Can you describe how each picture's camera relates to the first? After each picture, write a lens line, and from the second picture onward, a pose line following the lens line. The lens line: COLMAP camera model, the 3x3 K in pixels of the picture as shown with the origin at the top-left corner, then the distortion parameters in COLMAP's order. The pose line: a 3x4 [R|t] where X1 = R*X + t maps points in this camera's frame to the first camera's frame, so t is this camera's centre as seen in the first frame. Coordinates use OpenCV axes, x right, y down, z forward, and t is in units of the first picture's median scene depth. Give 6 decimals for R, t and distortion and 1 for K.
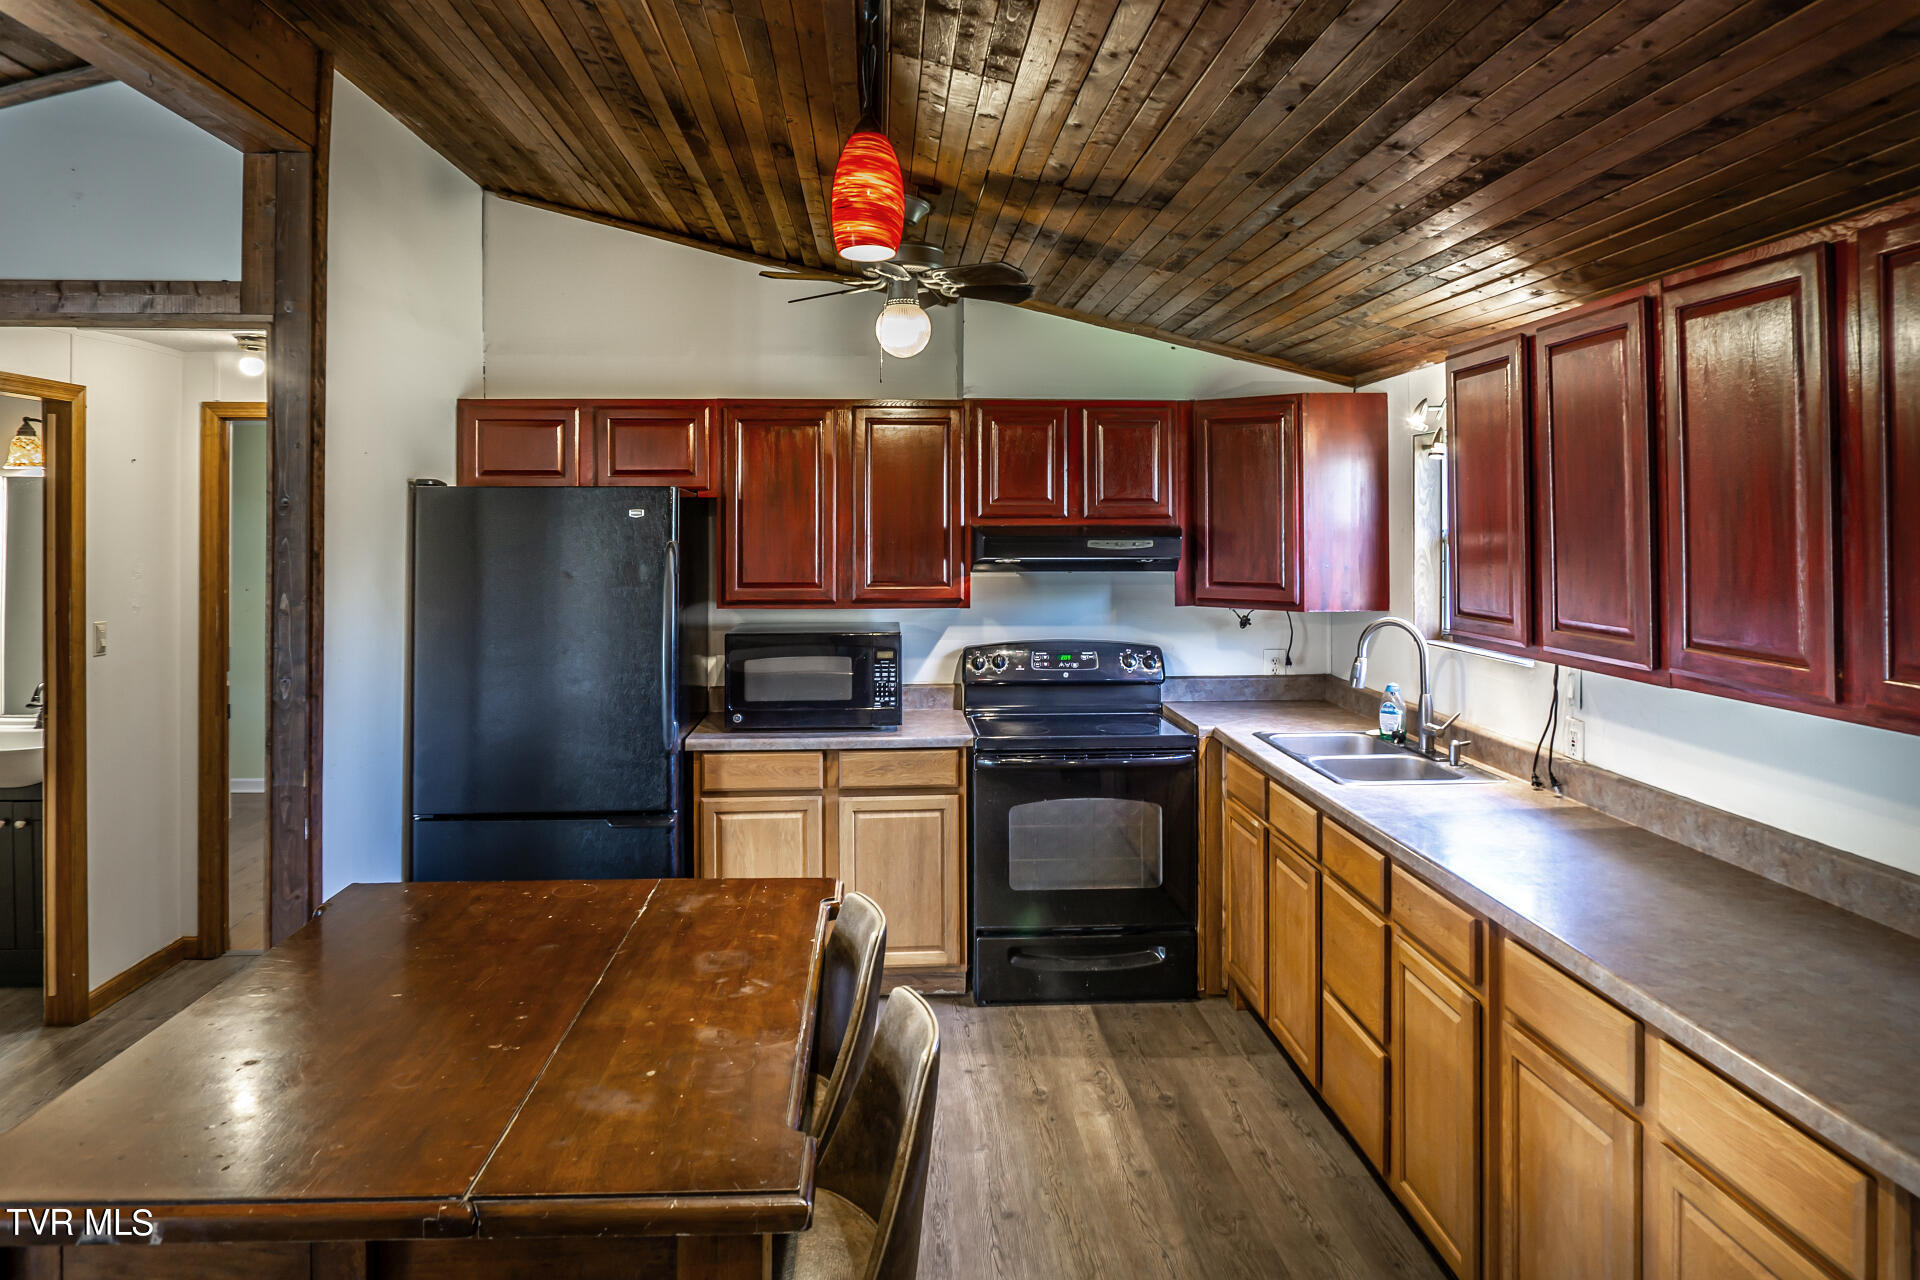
lens RADIAL K [[1284.7, 0, 959.4], [0, 1284.7, 501.7], [0, 0, 1]] dist [0.006086, 0.000356]
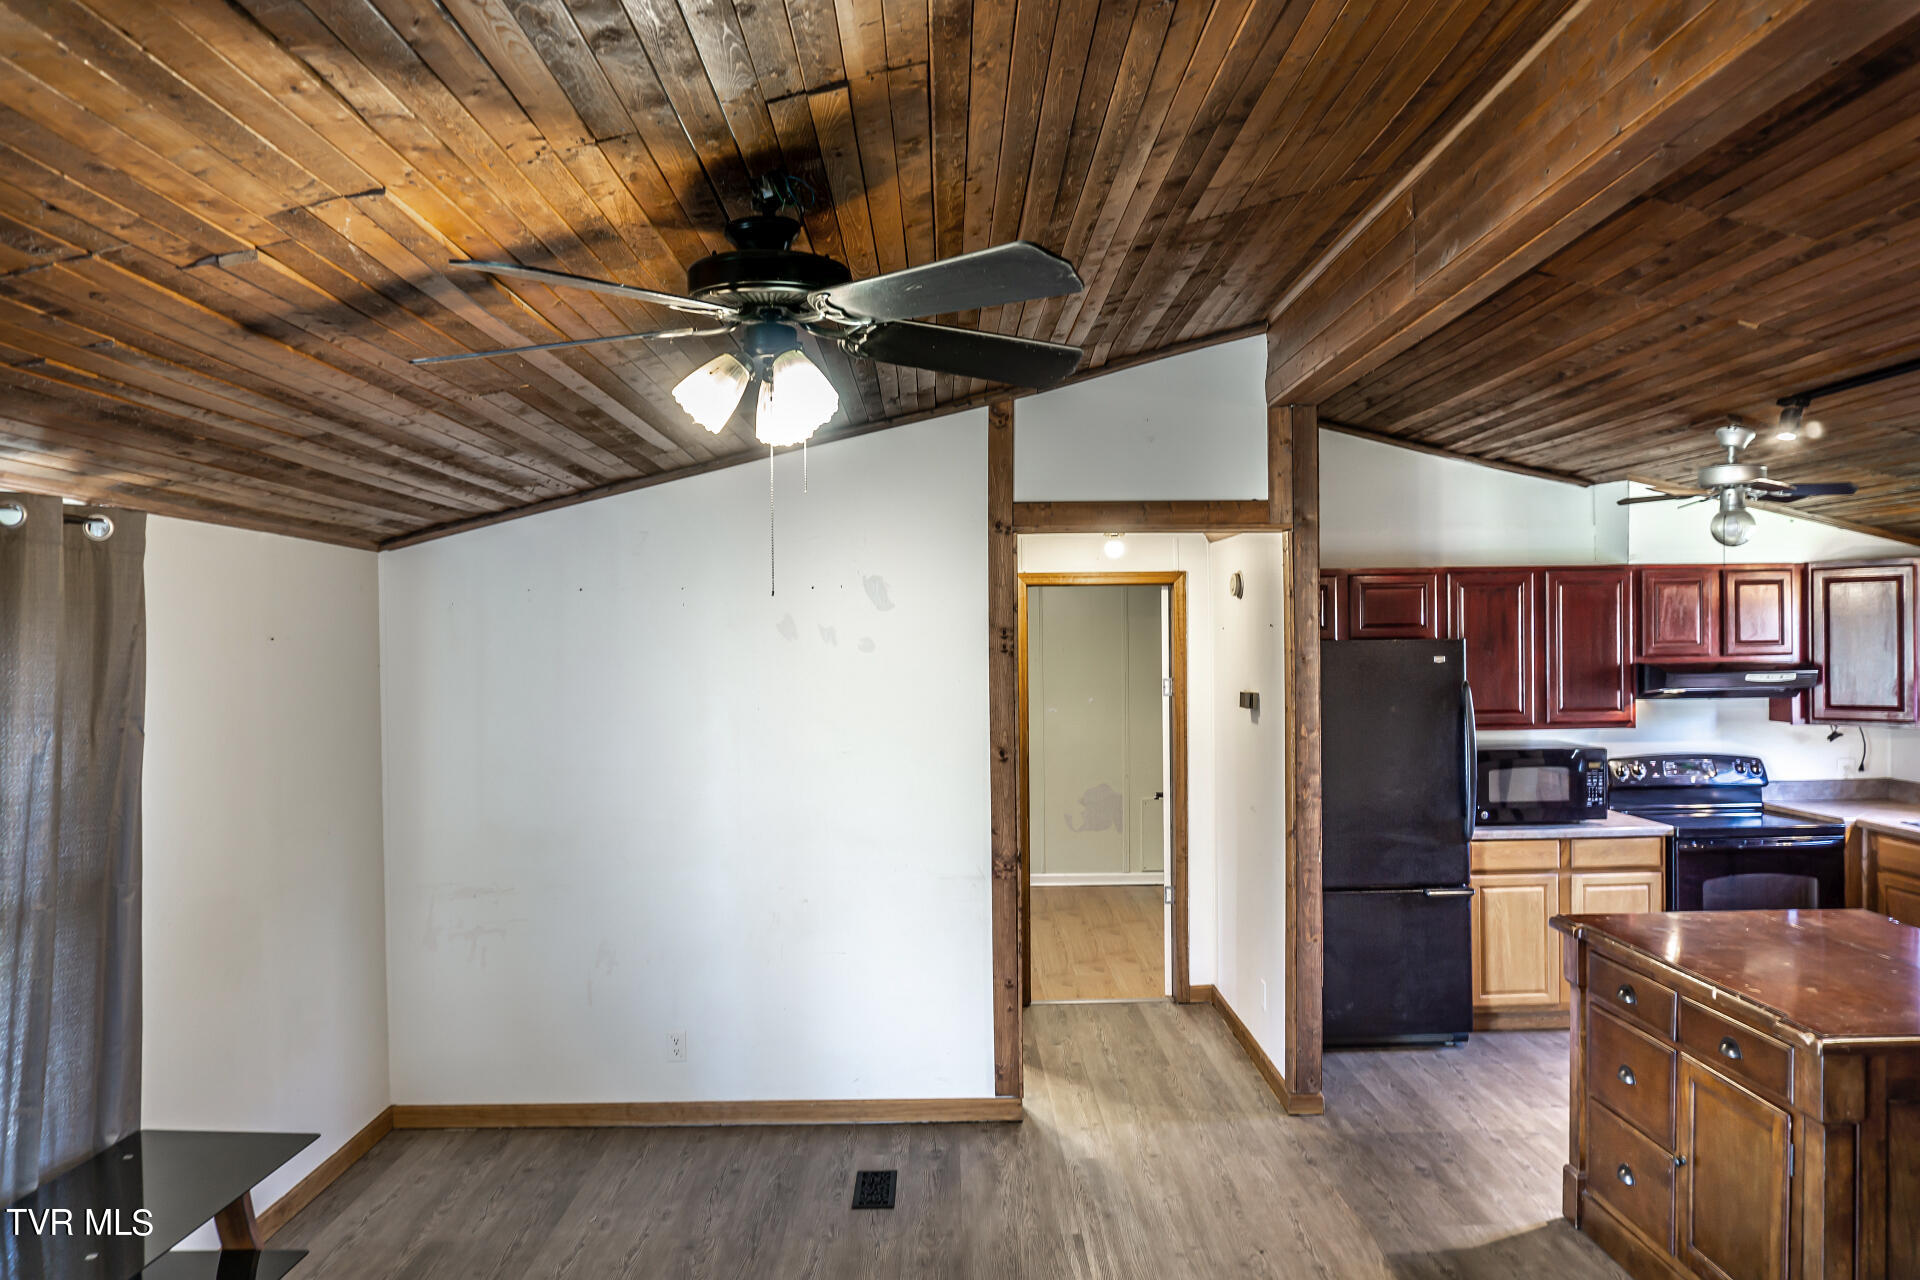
lens RADIAL K [[1276.4, 0, 960.0], [0, 1276.4, 640.0], [0, 0, 1]] dist [-0.021446, -0.000076]
pose [[0.999118, -0.010951, -0.040528, -0.650027], [0.011685, 0.999771, 0.017903, -0.037643], [0.040323, -0.018361, 0.999018, -0.302307]]
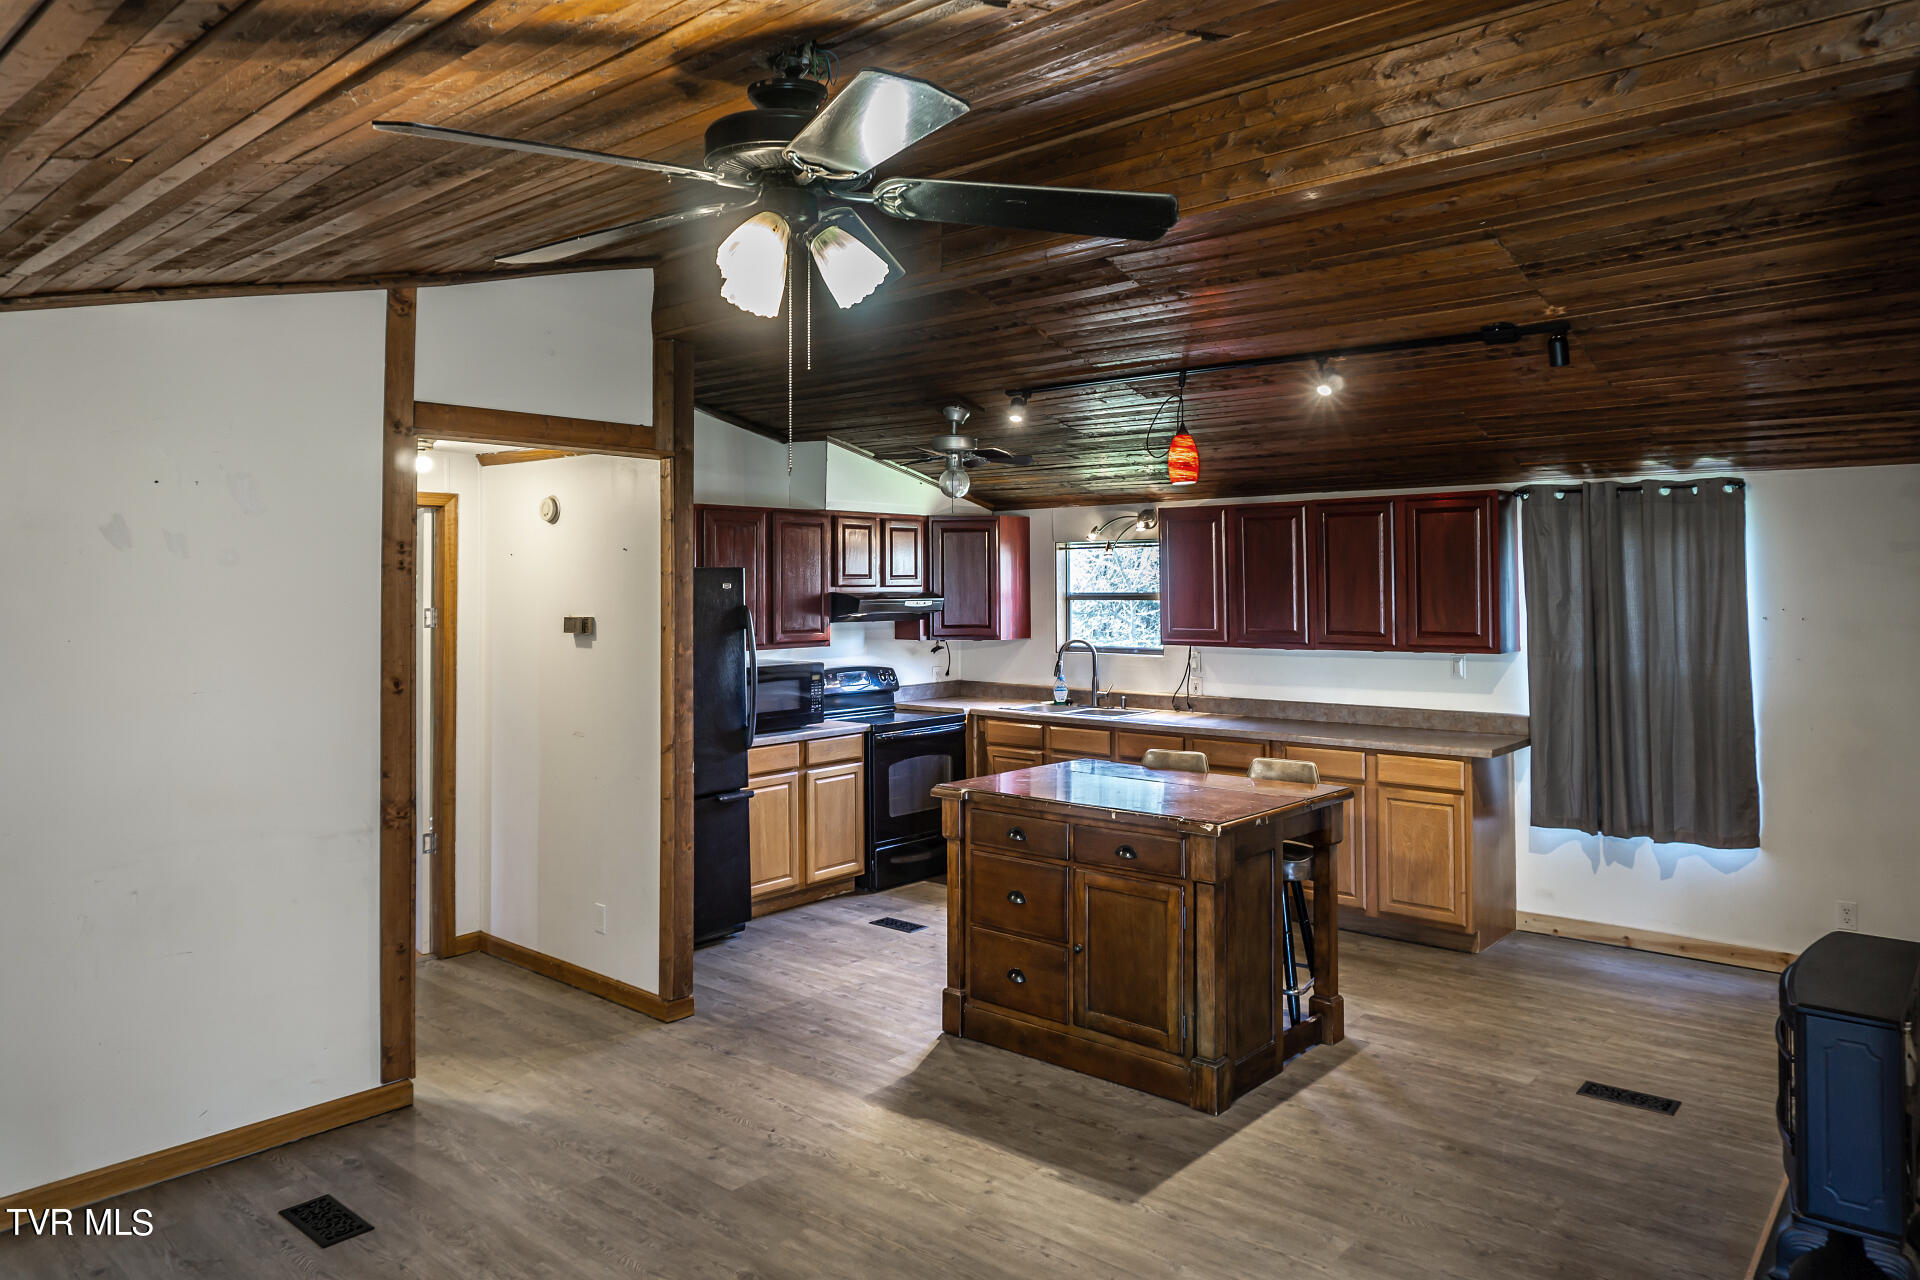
lens RADIAL K [[1270.5, 0, 962.9], [0, 1270.5, 543.9], [0, 0, 1]] dist [-0.005104, -0.004661]
pose [[0.695909, 0.019892, 0.717854, -1.039620], [-0.007831, 0.999767, -0.020112, -0.011037], [-0.718087, 0.008375, 0.695903, -0.184249]]
